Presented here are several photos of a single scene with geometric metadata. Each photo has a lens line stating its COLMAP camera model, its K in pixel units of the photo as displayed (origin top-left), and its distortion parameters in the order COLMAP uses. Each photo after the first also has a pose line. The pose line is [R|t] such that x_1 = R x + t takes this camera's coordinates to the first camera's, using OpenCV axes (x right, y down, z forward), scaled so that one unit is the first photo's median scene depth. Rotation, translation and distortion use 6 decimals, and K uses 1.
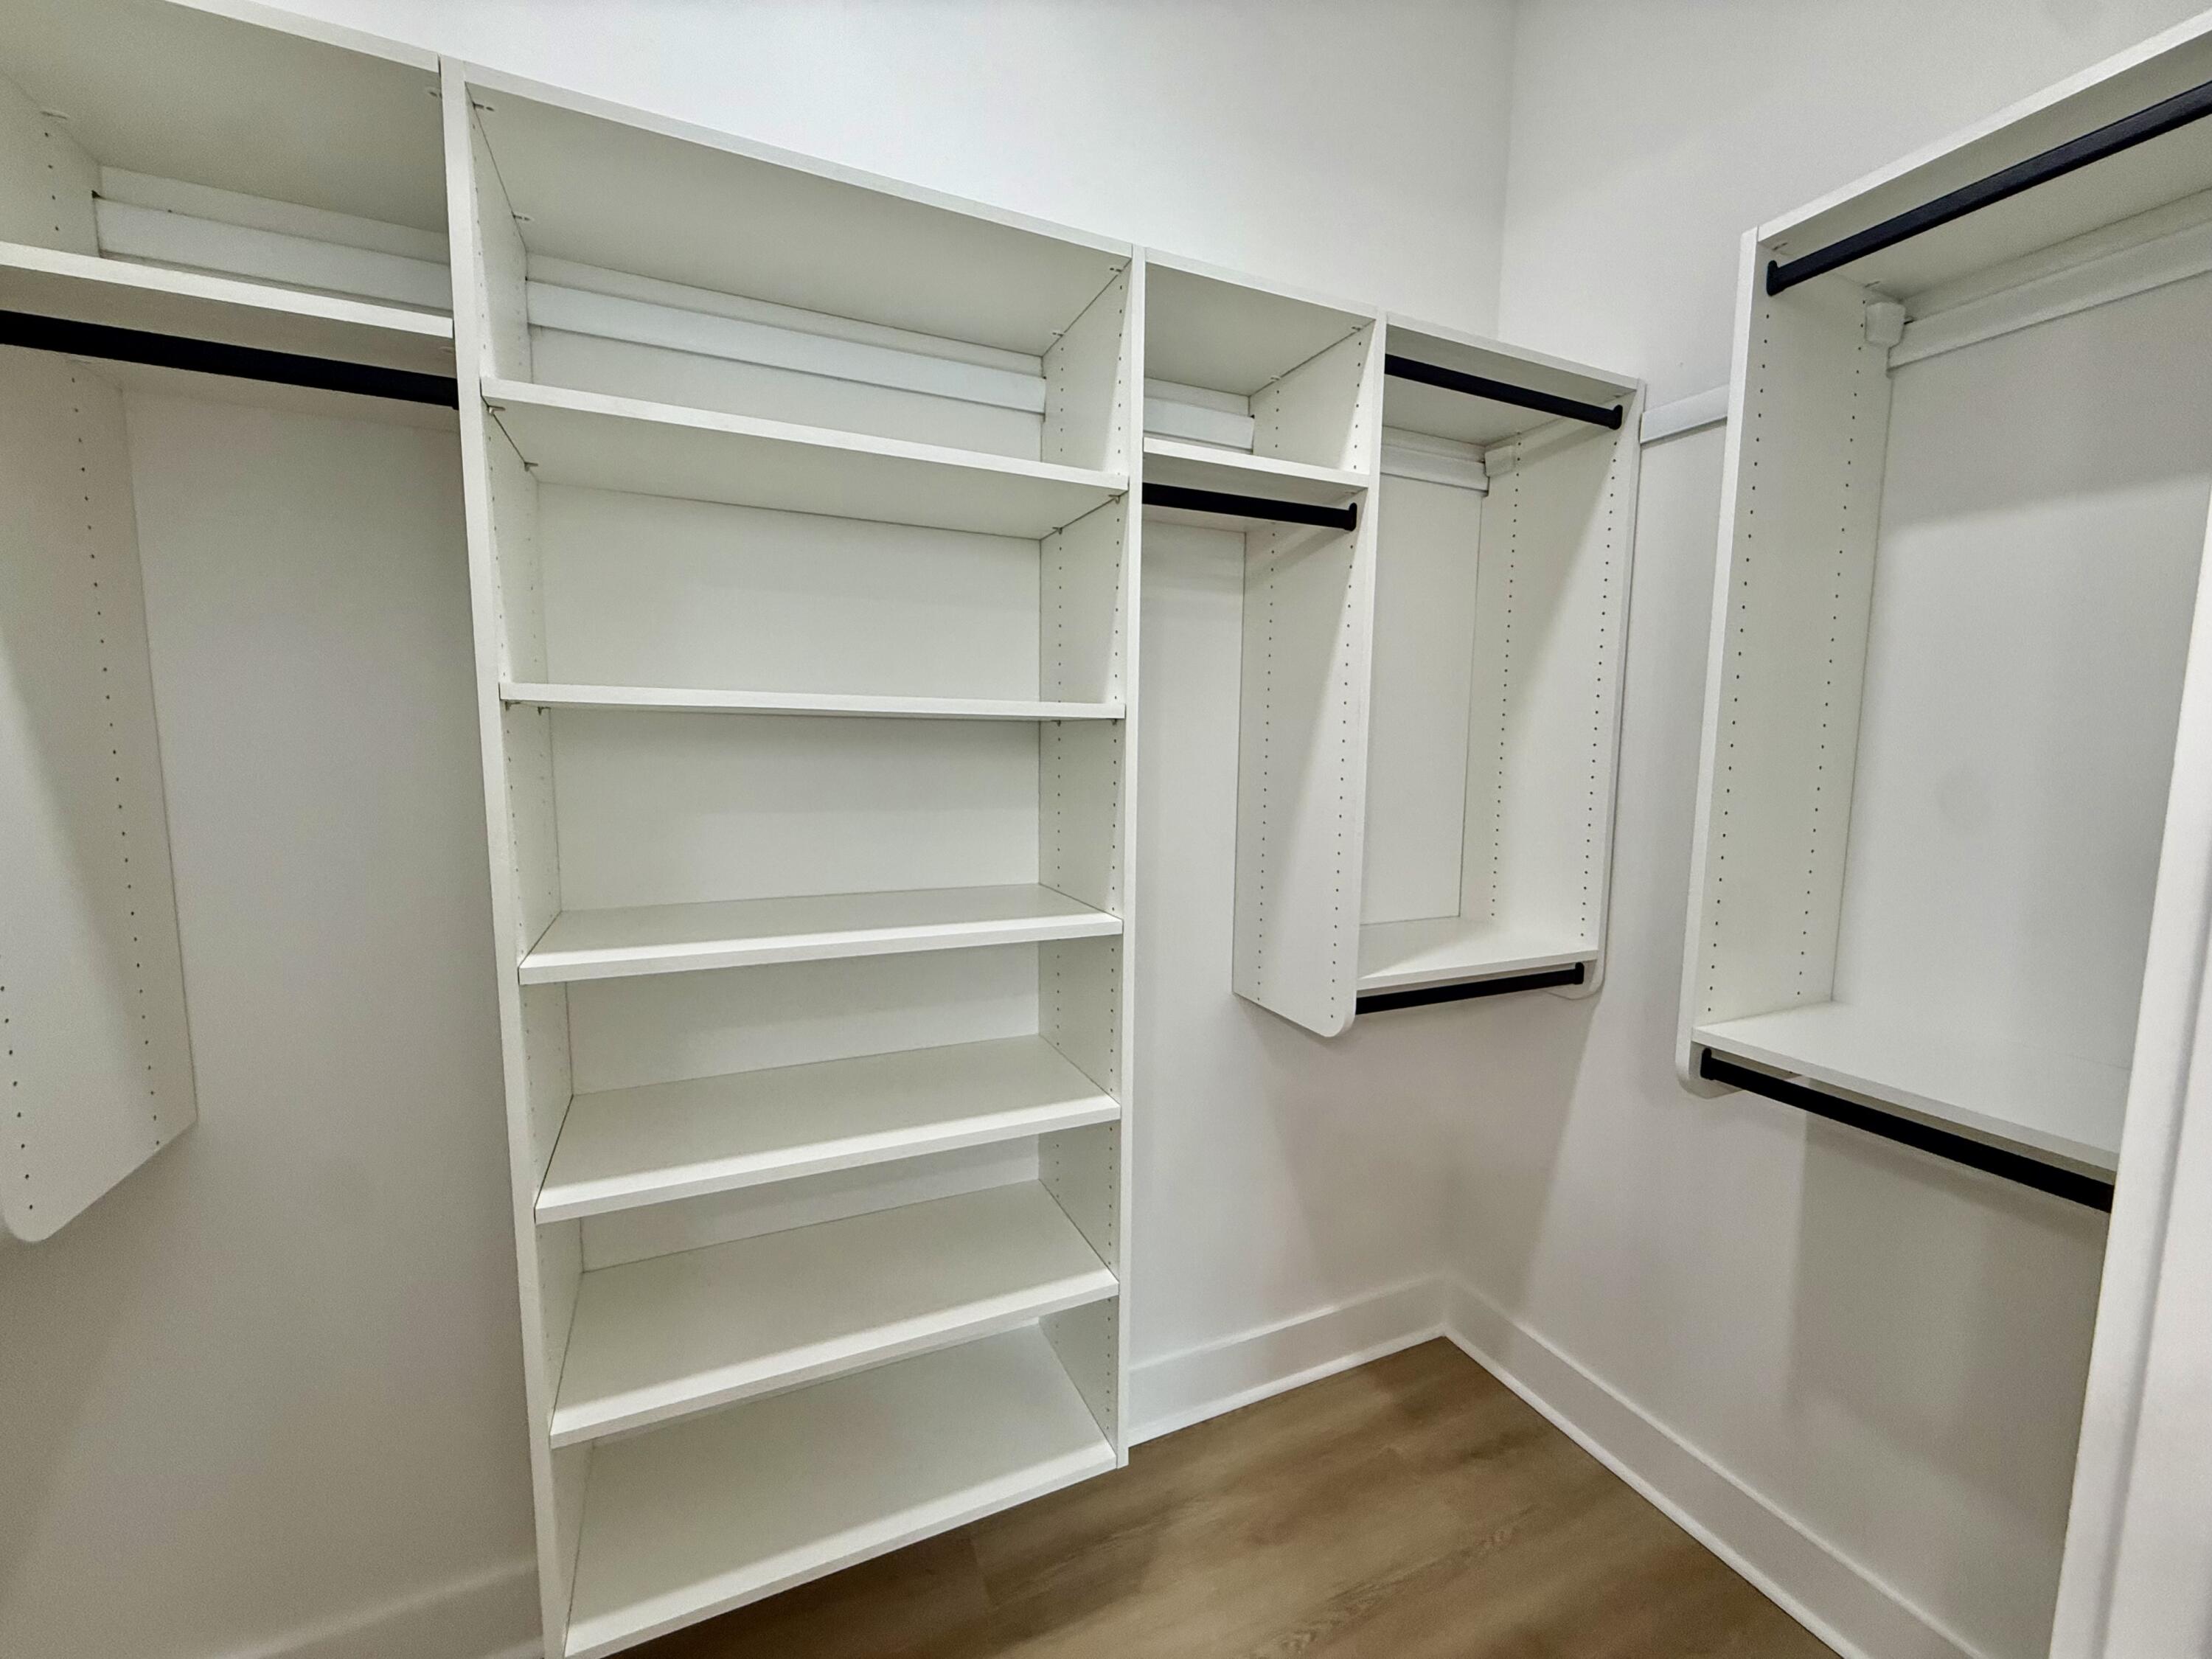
lens RADIAL K [[884.3, 0, 1093.3], [0, 884.3, 833.1], [0, 0, 1]] dist [-0.000218, -0.000139]
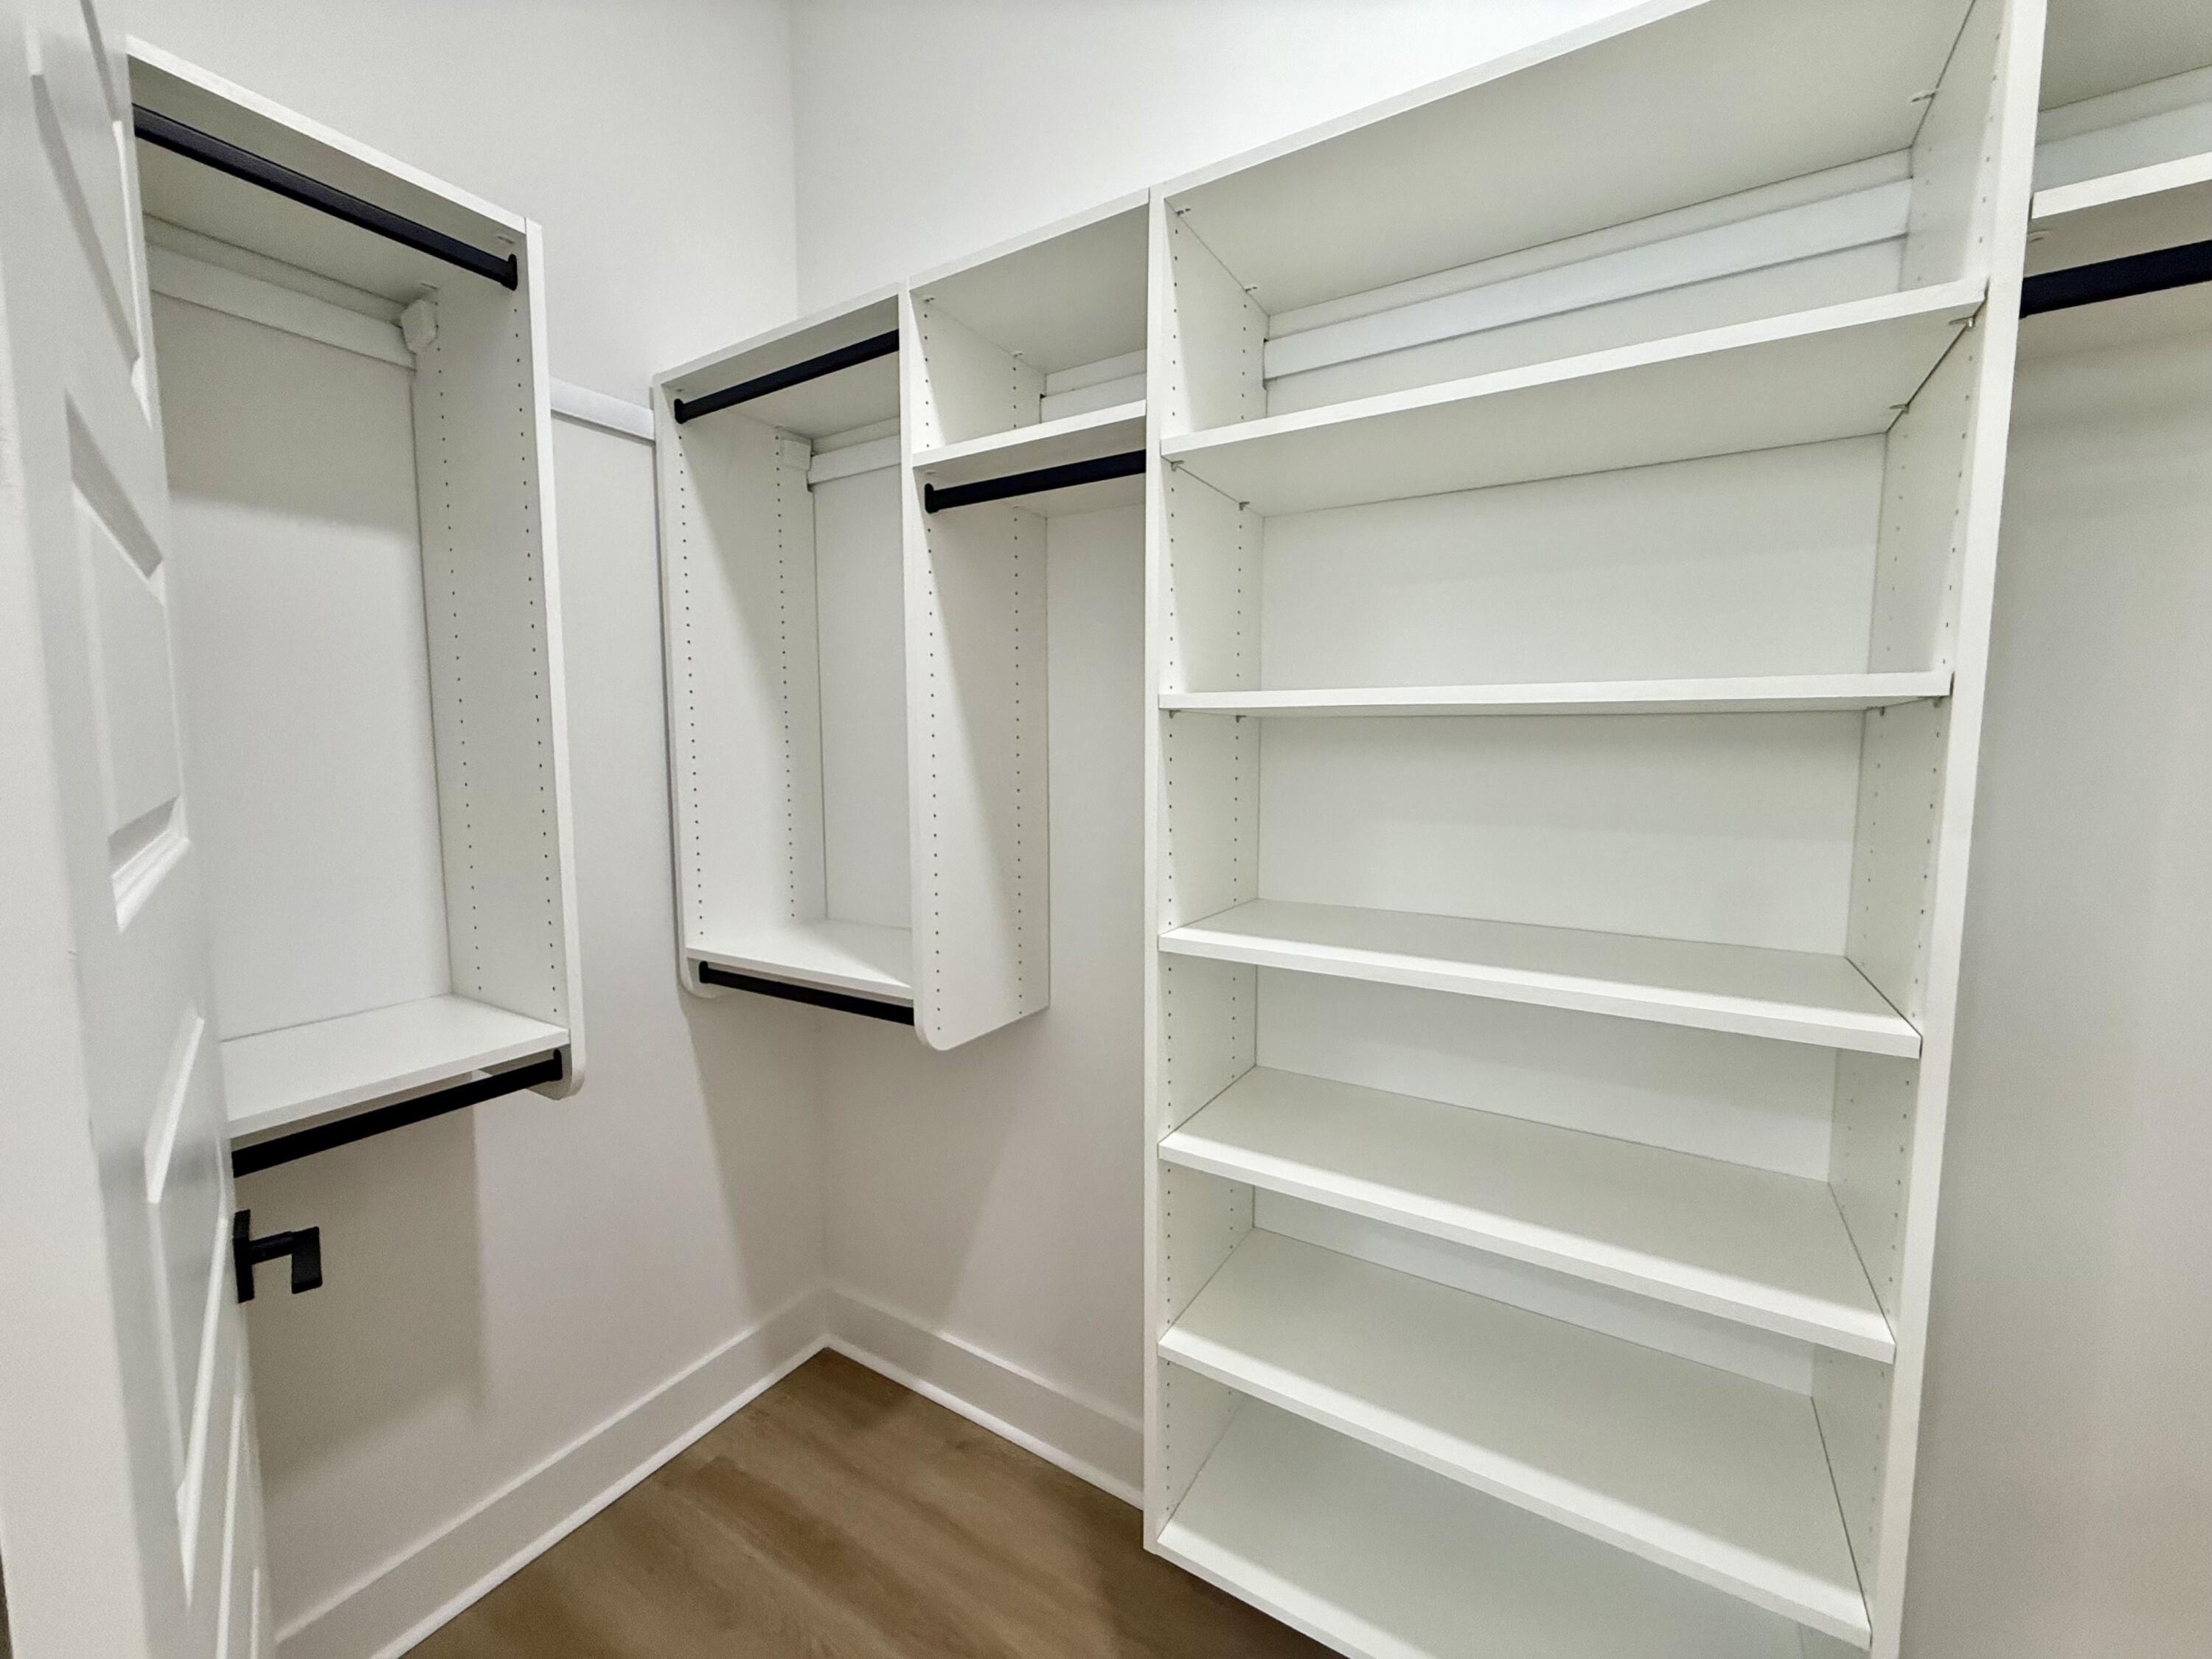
lens RADIAL K [[884.3, 0, 1098.1], [0, 884.3, 827.4], [0, 0, 1]] dist [-0.000218, -0.000139]
pose [[0.557082, 0.064676, -0.827935, 0.218497], [-0.083908, 0.996244, 0.021366, -0.007869], [0.826208, 0.057568, 0.560417, 0.214597]]
